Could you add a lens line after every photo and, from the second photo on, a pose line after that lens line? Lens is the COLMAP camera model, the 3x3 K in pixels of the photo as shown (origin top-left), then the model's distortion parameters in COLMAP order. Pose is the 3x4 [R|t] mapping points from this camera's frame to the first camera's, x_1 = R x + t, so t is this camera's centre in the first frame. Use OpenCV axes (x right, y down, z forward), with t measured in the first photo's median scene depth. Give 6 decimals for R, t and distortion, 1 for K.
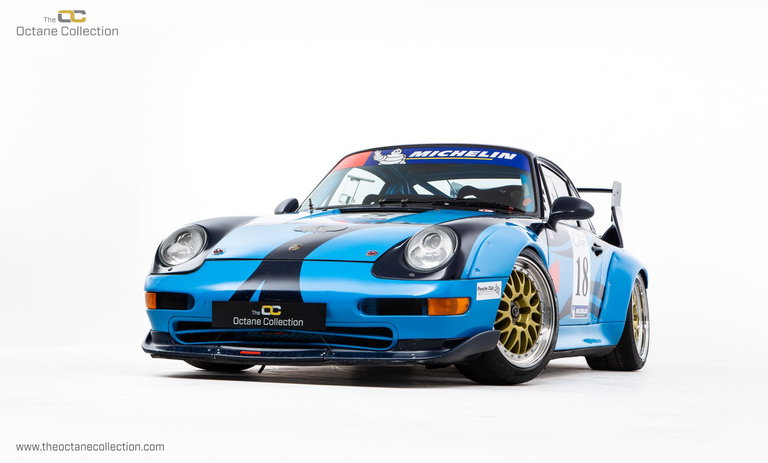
lens RADIAL K [[1462.0, 0, 382.0], [0, 1462.0, 215.6], [0, 0, 1]] dist [0.380078, 0.000000]
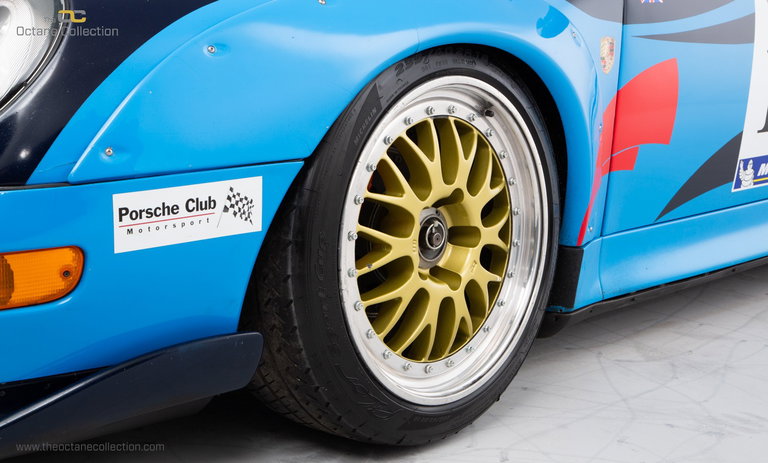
lens RADIAL K [[1295.5, 0, 383.3], [0, 1295.5, 230.1], [0, 0, 1]] dist [0.093604, 0.000000]
pose [[0.932906, 0.092016, -0.348167, 0.169943], [-0.003559, 0.969114, 0.246588, -0.008384], [0.360103, -0.228804, 0.904419, 0.661741]]
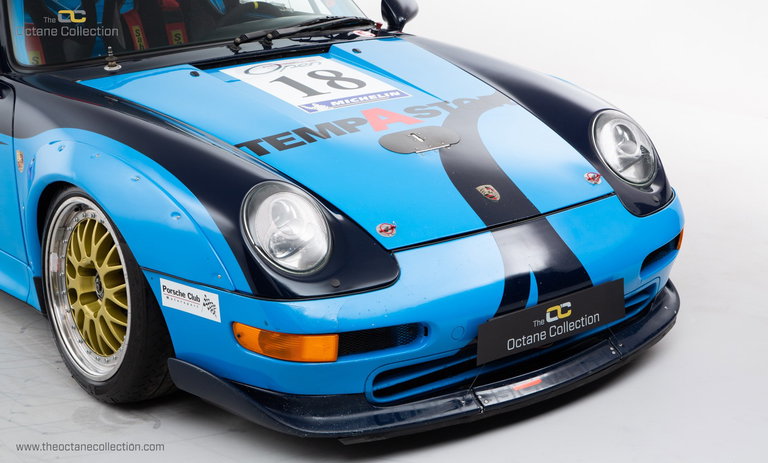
lens RADIAL K [[1462.0, 0, 386.2], [0, 1462.0, 233.6], [0, 0, 1]] dist [0.380078, 0.000000]
pose [[0.510762, -0.282341, 0.812038, -0.501415], [-0.007735, 0.942988, 0.332737, -0.142274], [-0.859687, -0.176230, 0.479459, 0.639201]]
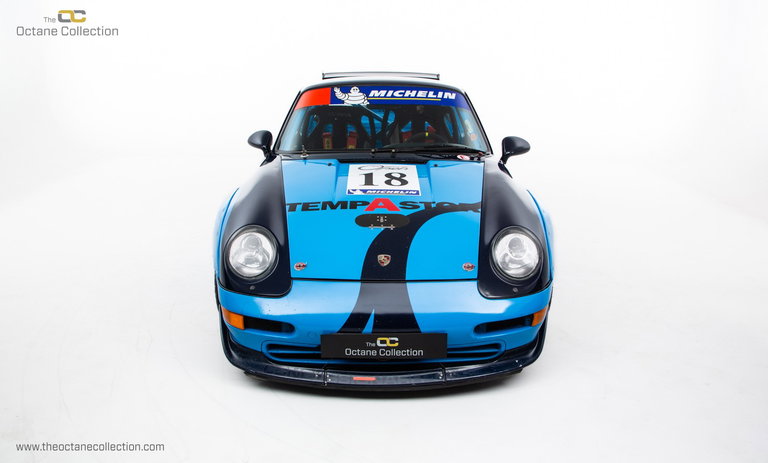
lens RADIAL K [[661.3, 0, 387.1], [0, 661.3, 226.5], [0, 0, 1]] dist [-0.014063, -0.001456]
pose [[0.924844, -0.117980, 0.361585, -0.188650], [-0.012112, 0.941056, 0.338033, -0.131903], [-0.380153, -0.317007, 0.868902, 0.528294]]
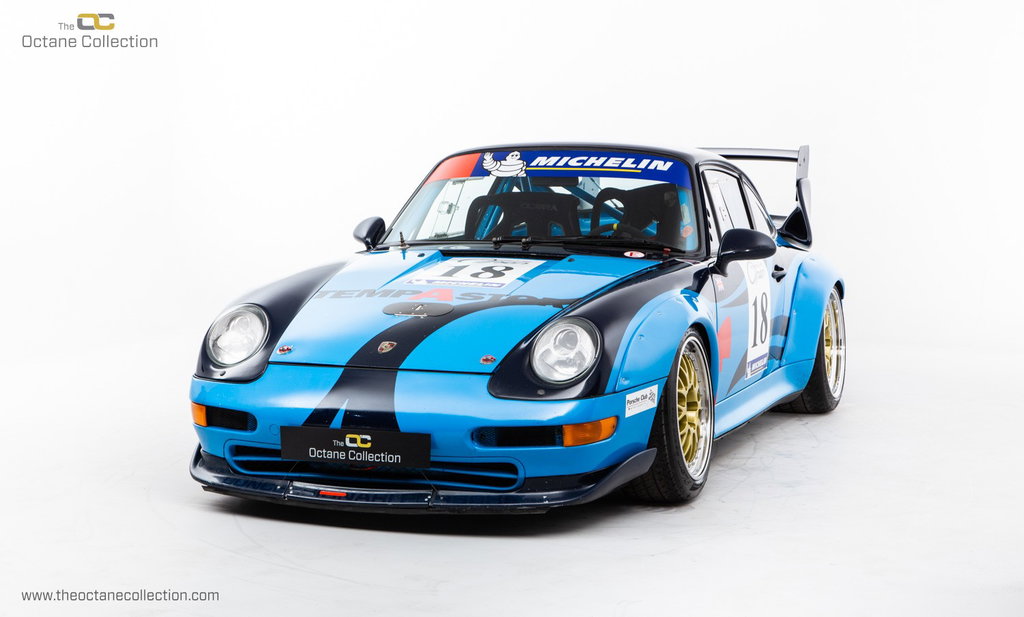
lens RADIAL K [[1949.3, 0, 509.1], [0, 1949.3, 263.0], [0, 0, 1]] dist [0.380078, 0.000000]
pose [[0.999681, -0.022518, 0.011416, -0.005325], [0.020761, 0.990521, 0.135782, -0.136423], [-0.014365, -0.135502, 0.990673, -0.001666]]
